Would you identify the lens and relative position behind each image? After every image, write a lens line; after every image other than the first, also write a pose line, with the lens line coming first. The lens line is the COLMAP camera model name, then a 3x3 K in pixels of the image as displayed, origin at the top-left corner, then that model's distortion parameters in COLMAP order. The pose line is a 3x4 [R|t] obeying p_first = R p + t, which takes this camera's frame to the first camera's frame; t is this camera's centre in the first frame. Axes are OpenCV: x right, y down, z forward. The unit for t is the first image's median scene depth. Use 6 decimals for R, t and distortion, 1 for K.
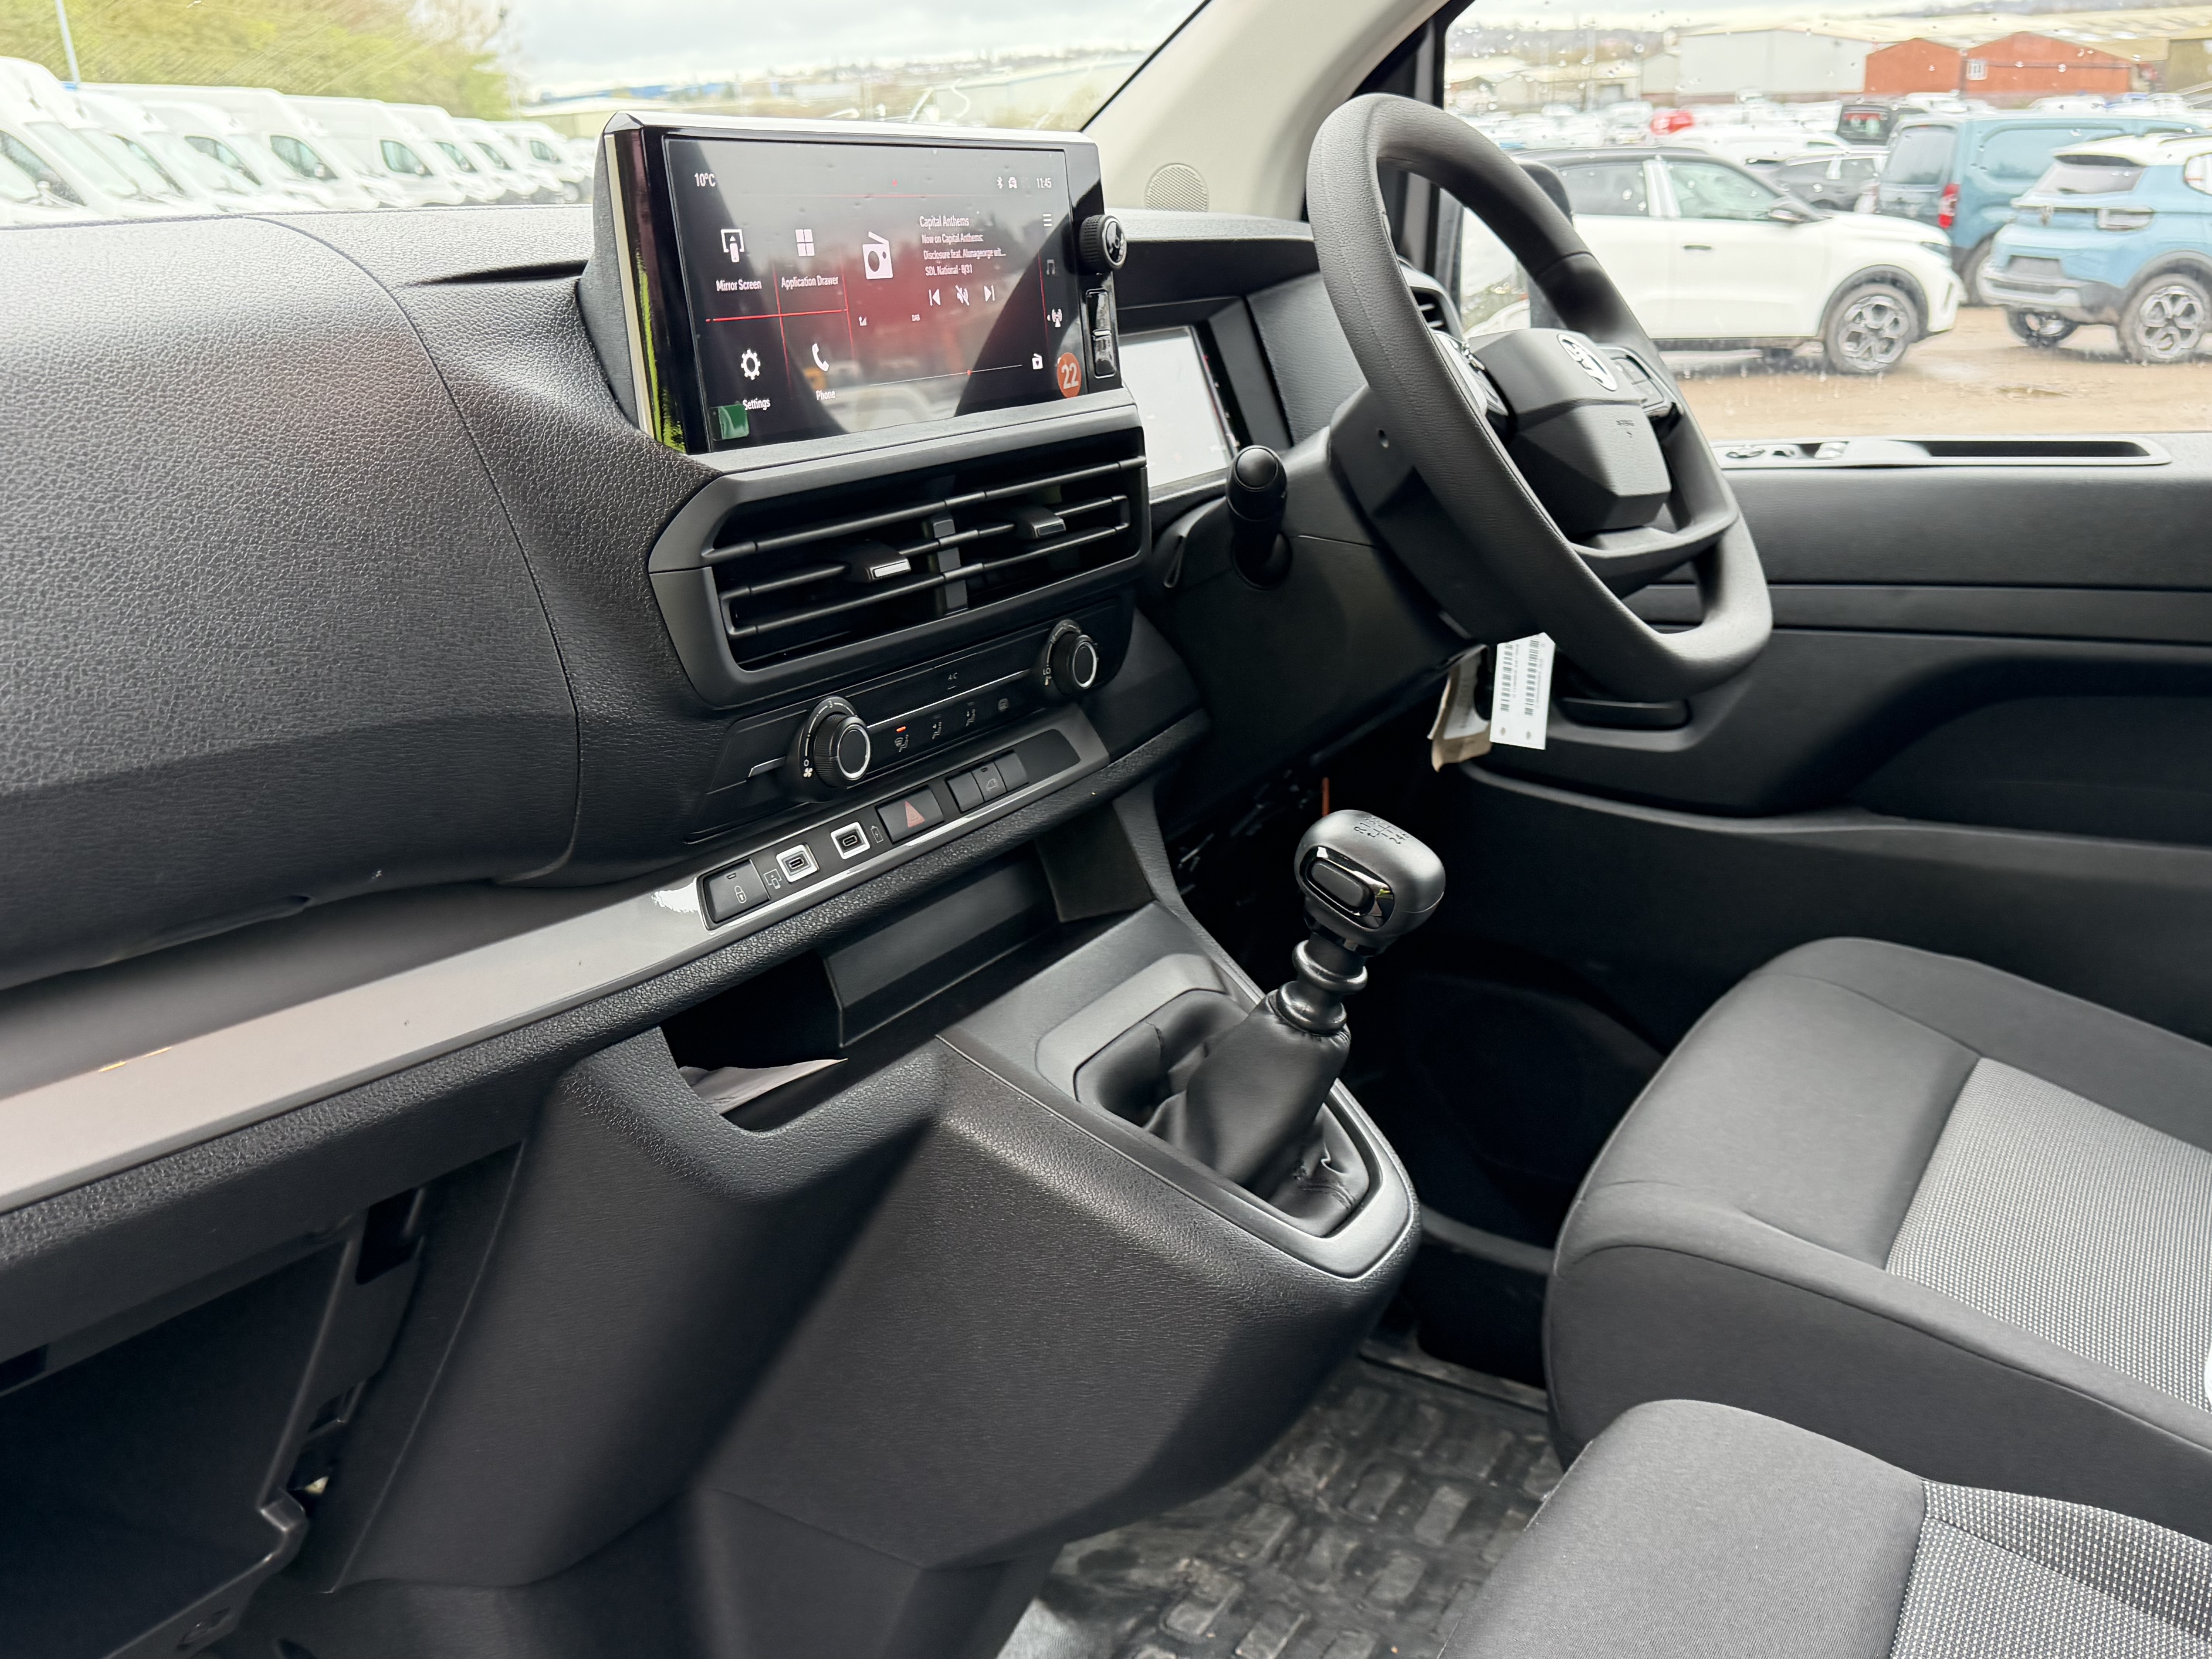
lens RADIAL K [[2067.5, 0, 1108.9], [0, 2067.5, 828.4], [0, 0, 1]] dist [-0.008801, 0.000000]
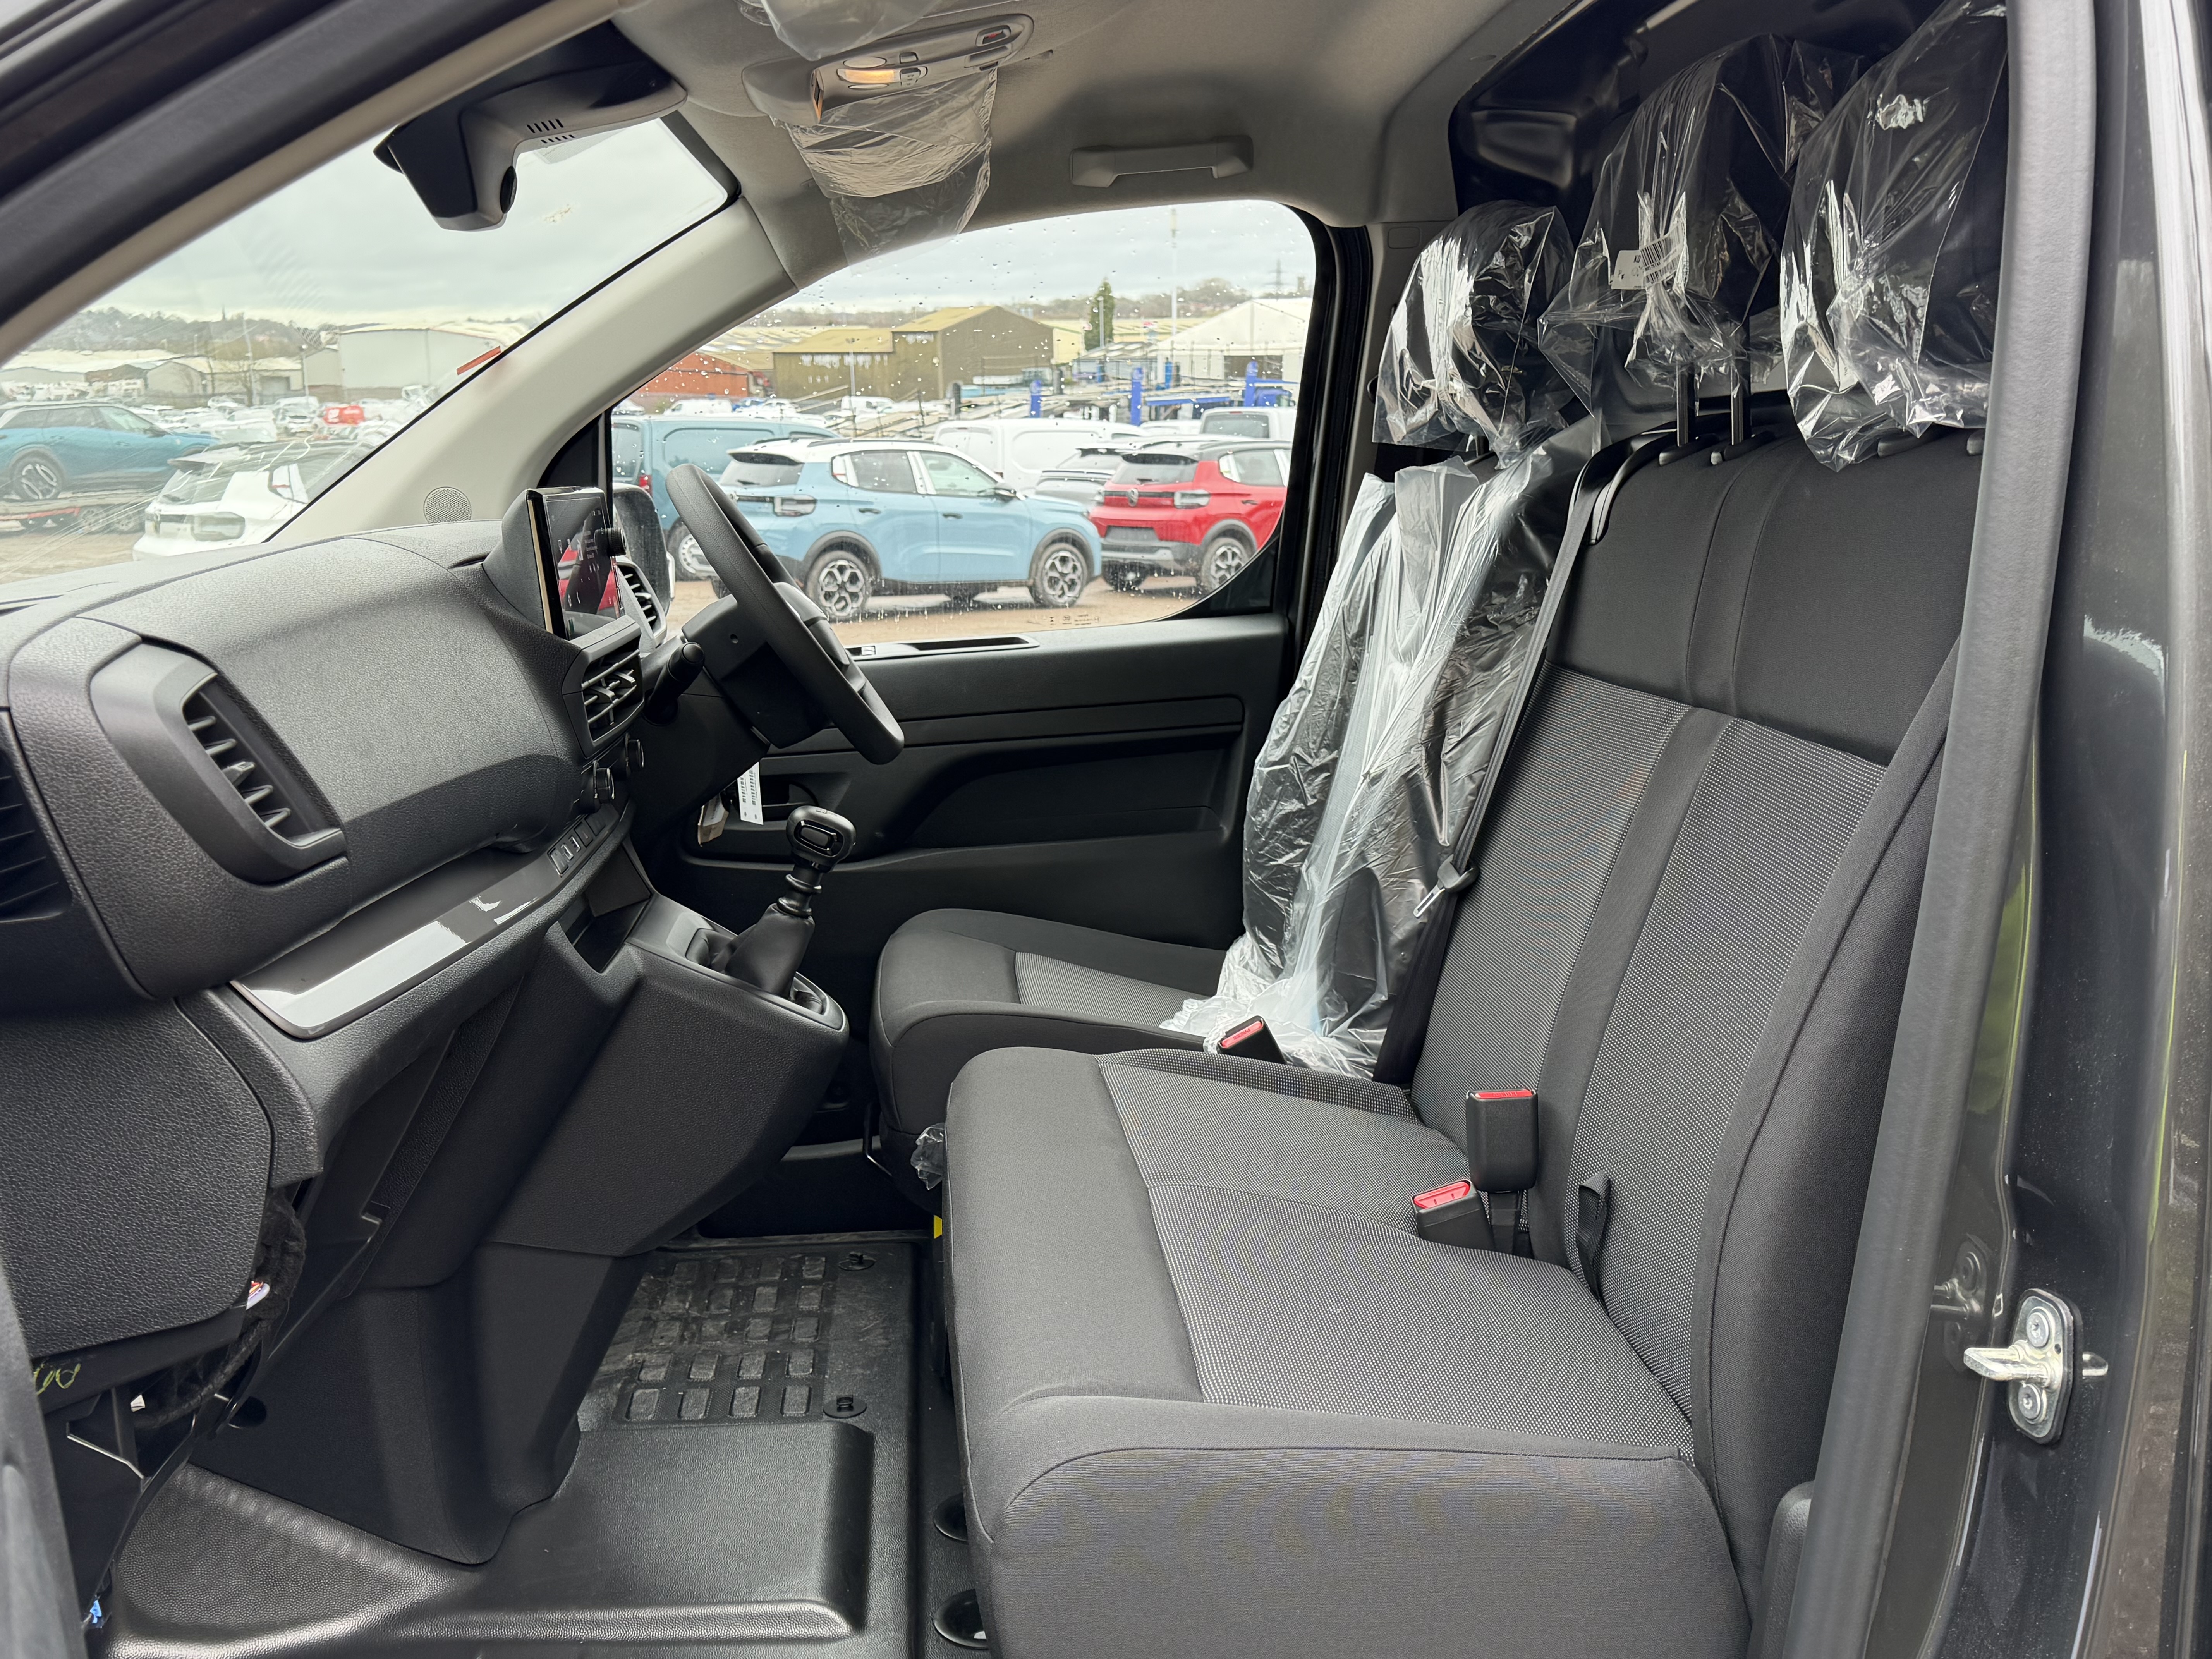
lens RADIAL K [[2067.5, 0, 1105.2], [0, 2067.5, 829.9], [0, 0, 1]] dist [-0.008801, 0.000000]
pose [[0.820039, -0.094400, 0.564469, -0.797159], [0.167462, 0.982713, -0.078937, 0.226418], [-0.547260, 0.159258, 0.821671, -0.854591]]
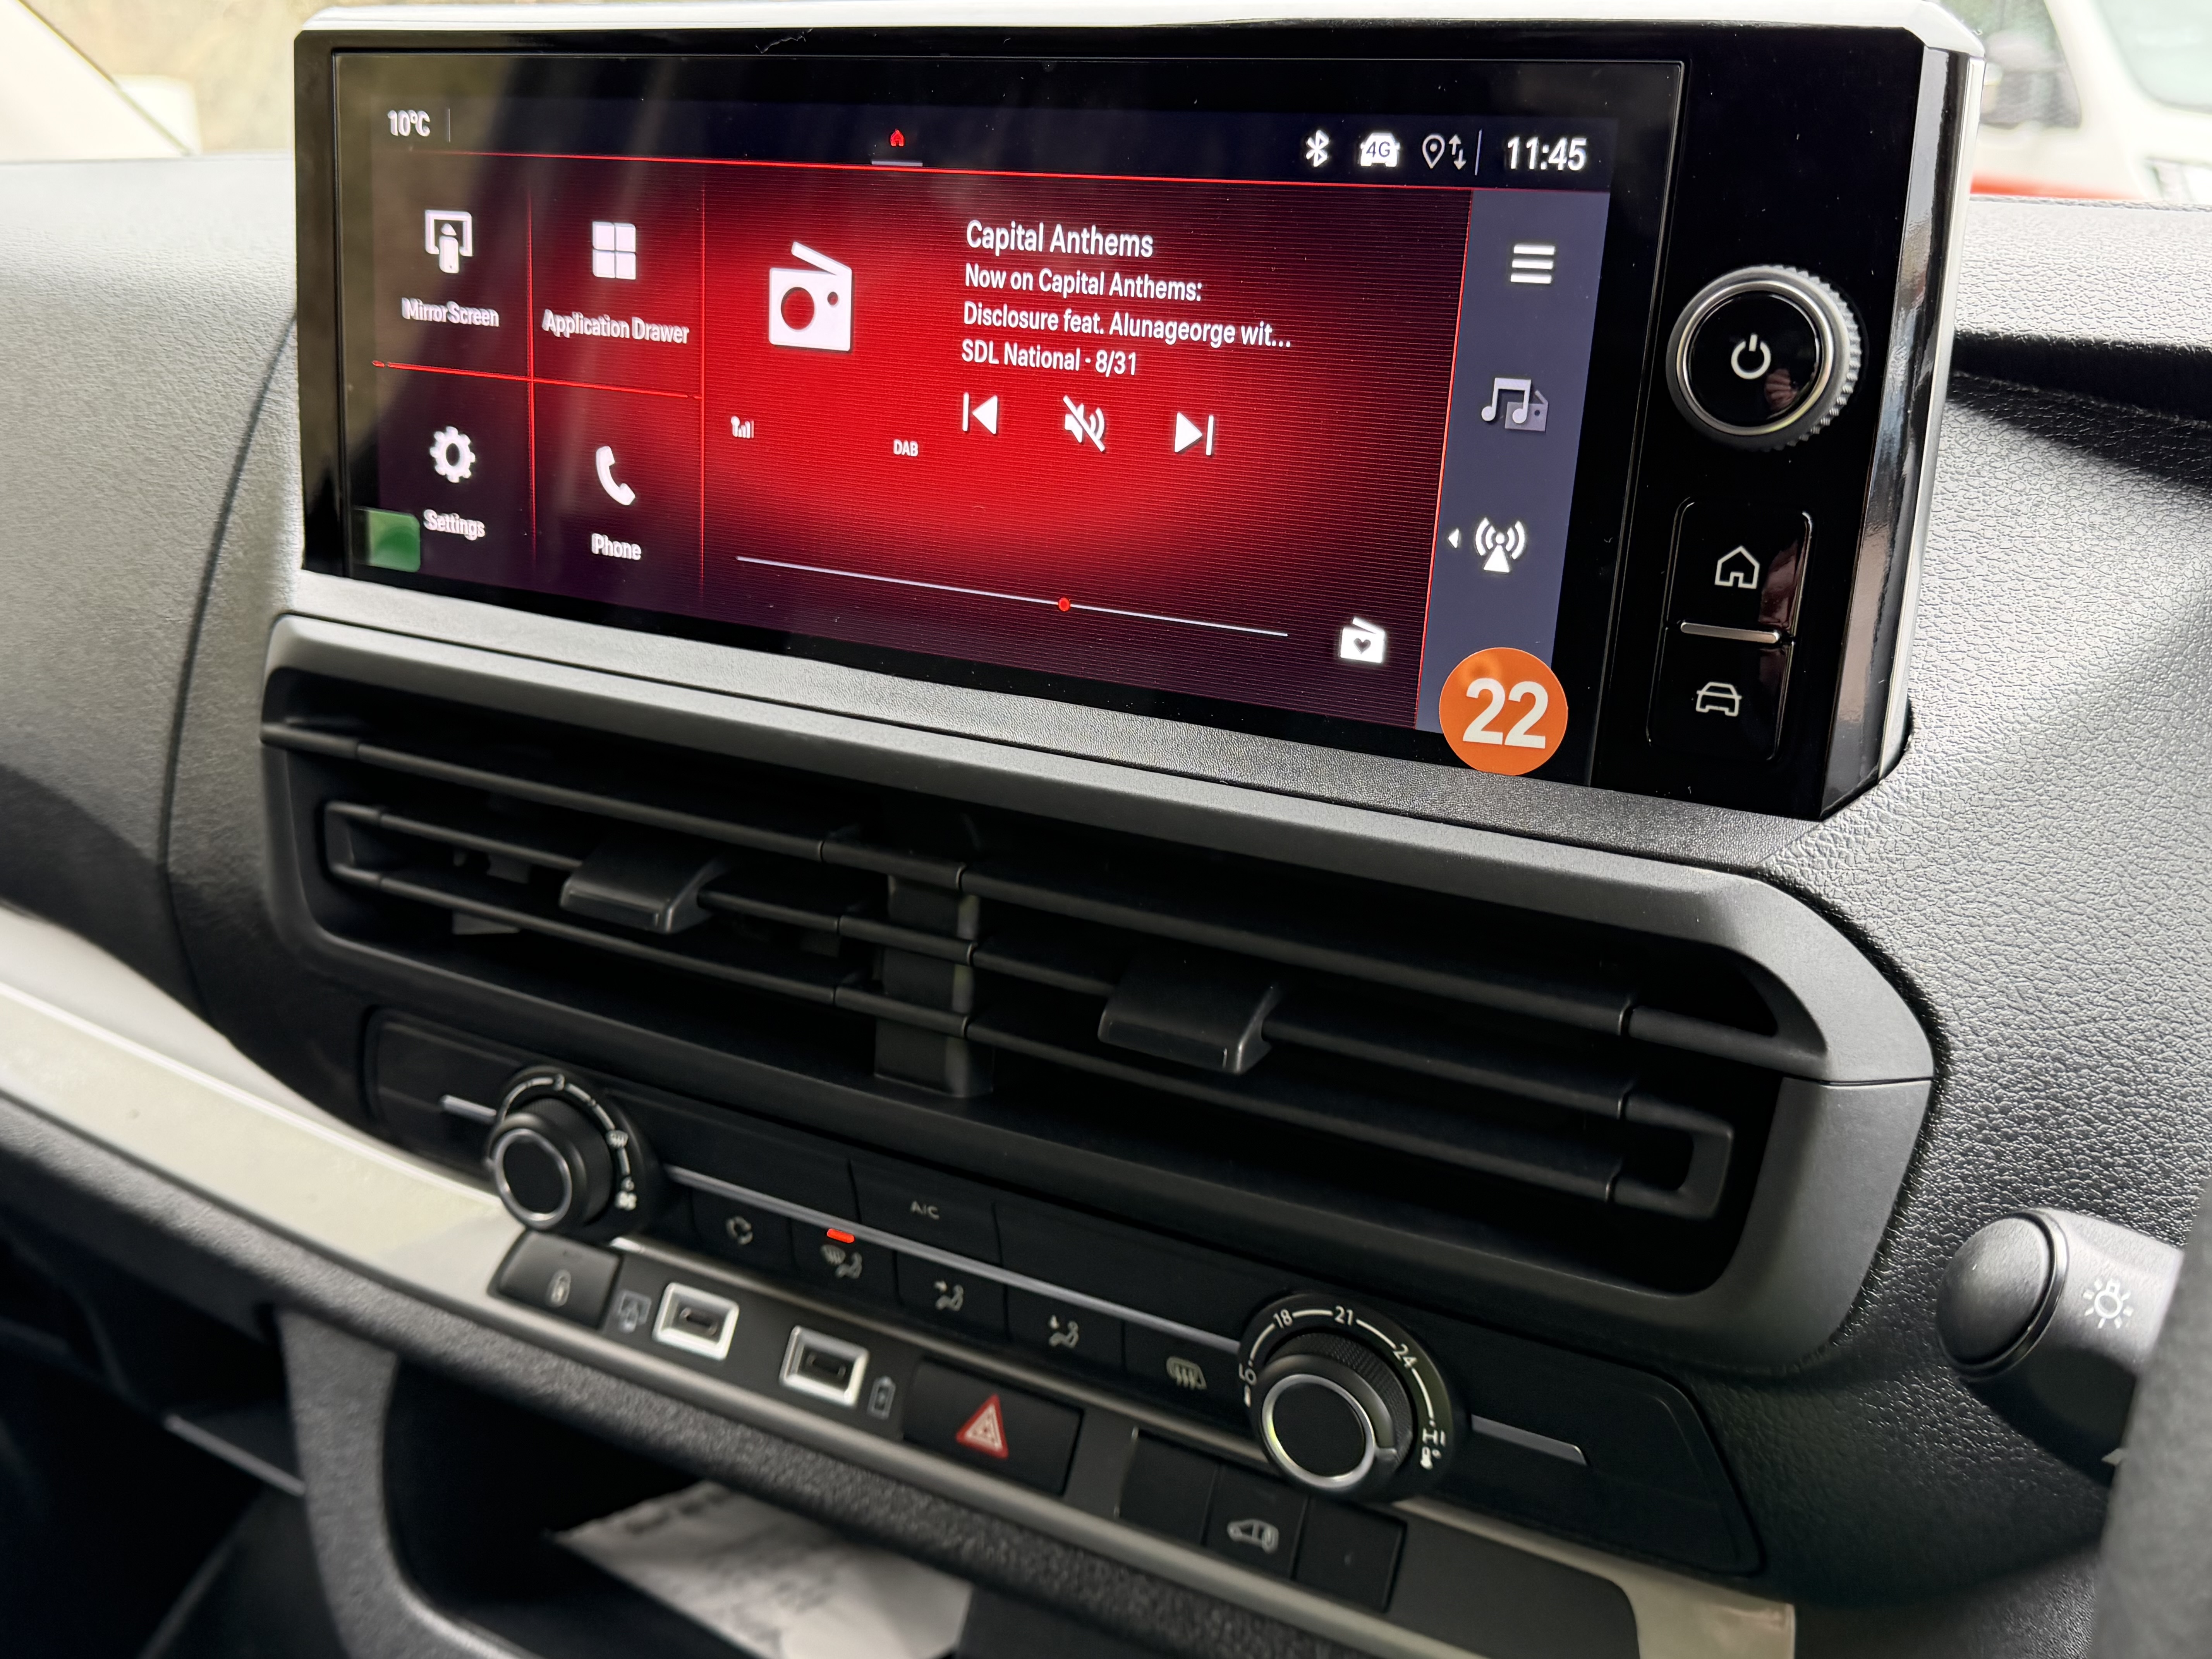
lens RADIAL K [[2067.5, 0, 1106.4], [0, 2067.5, 830.8], [0, 0, 1]] dist [-0.008801, 0.000000]
pose [[0.031206, 0.337173, -0.940925, 0.337721], [-0.311907, 0.897659, 0.311325, -0.311080], [0.949600, 0.283766, 0.133179, 0.962734]]
